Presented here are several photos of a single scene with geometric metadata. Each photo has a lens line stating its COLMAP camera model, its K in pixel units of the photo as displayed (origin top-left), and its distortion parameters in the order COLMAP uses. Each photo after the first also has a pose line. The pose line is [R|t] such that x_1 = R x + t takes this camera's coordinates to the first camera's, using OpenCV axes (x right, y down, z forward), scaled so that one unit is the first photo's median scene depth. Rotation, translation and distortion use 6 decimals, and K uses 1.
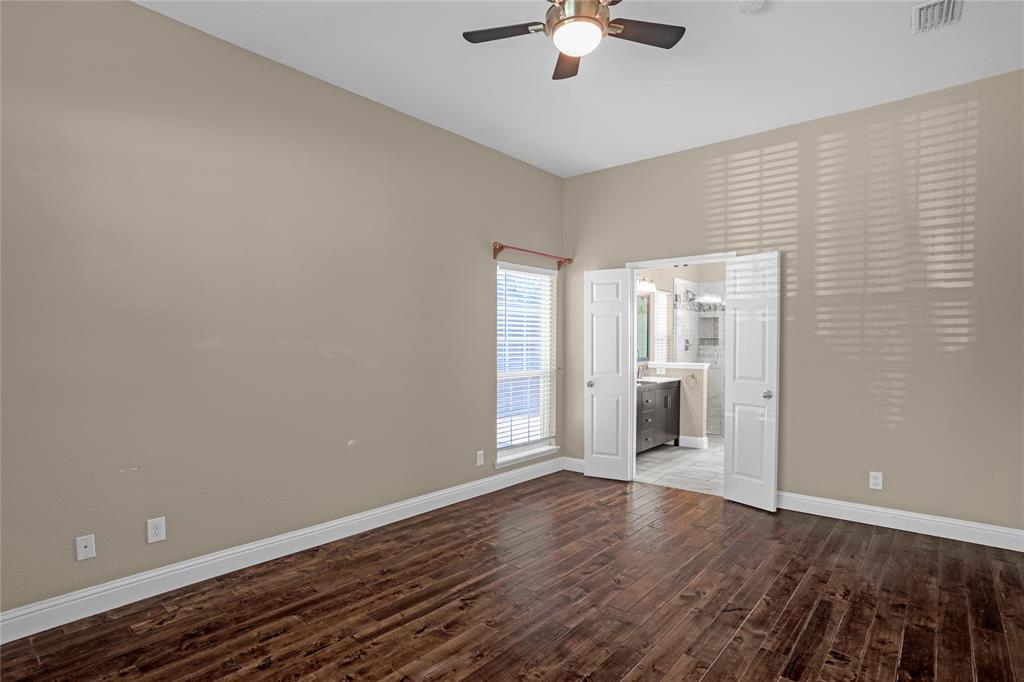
lens RADIAL K [[514.7, 0, 518.0], [0, 514.7, 348.0], [0, 0, 1]] dist [-0.076149, 0.036172]
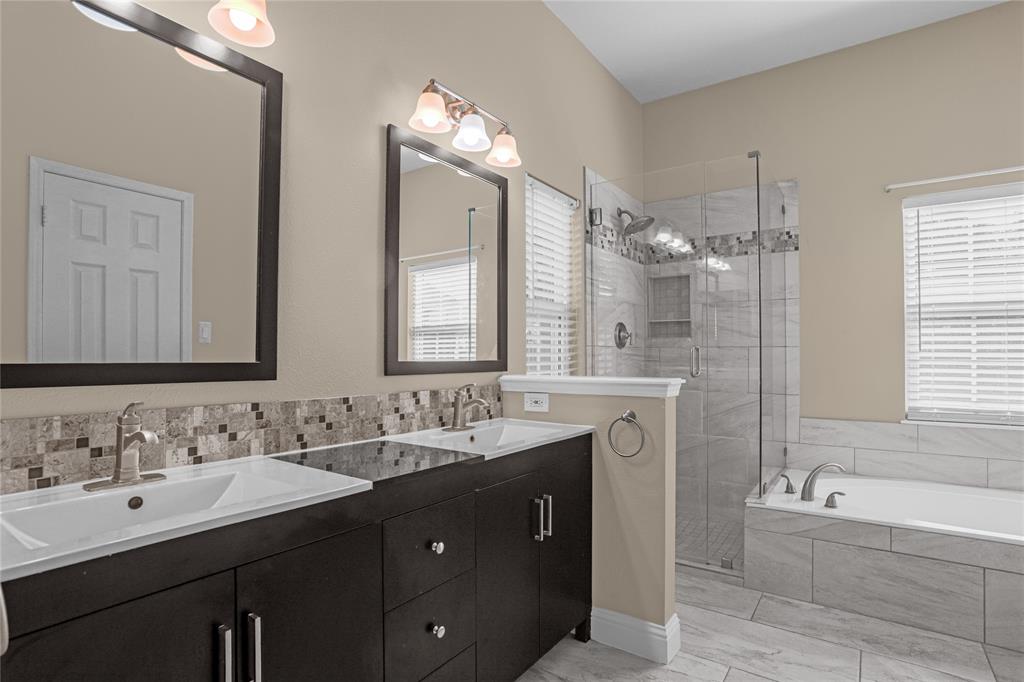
lens RADIAL K [[514.7, 0, 518.0], [0, 514.7, 348.0], [0, 0, 1]] dist [-0.076149, 0.036172]
pose [[0.995390, -0.001667, 0.095900, 0.211853], [0.004358, 0.999602, -0.027861, 0.017401], [-0.095816, 0.028151, 0.995001, 0.604386]]
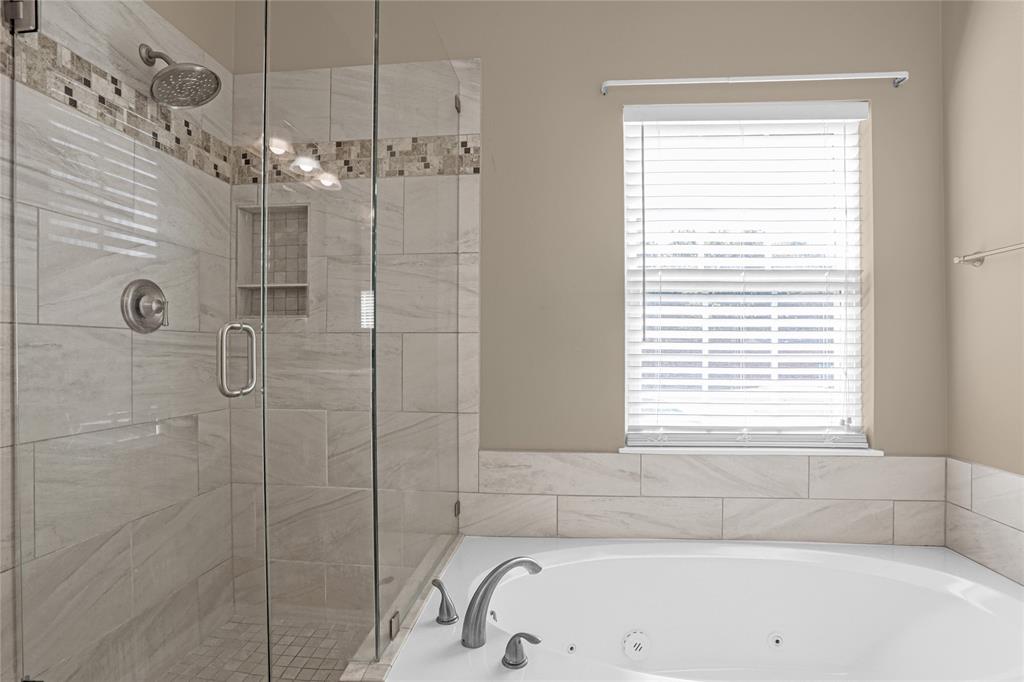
lens RADIAL K [[514.7, 0, 518.0], [0, 514.7, 348.0], [0, 0, 1]] dist [-0.076149, 0.036172]
pose [[0.819332, -0.003471, 0.573309, 0.353678], [0.010819, 0.999897, -0.009409, 0.015813], [-0.573217, 0.013912, 0.819285, 0.777077]]
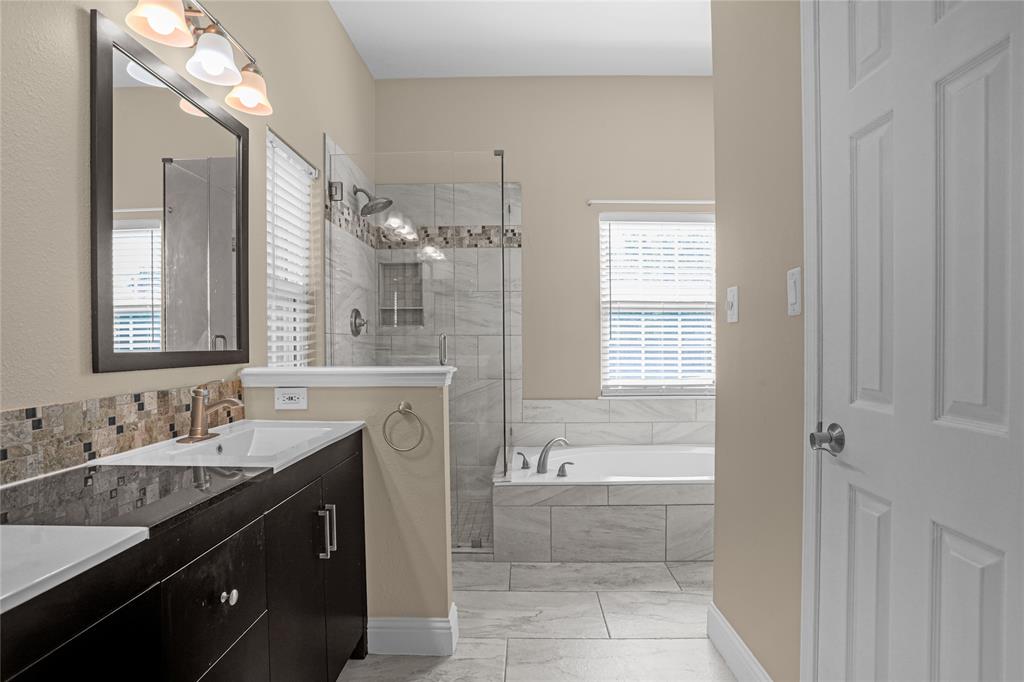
lens RADIAL K [[522.1, 0, 512.1], [0, 522.1, 346.6], [0, 0, 1]] dist [-0.084834, 0.039762]
pose [[0.775095, -0.010242, 0.631762, 0.175859], [0.015490, 0.999876, -0.002795, 0.017257], [-0.631655, 0.011953, 0.775157, 0.633892]]
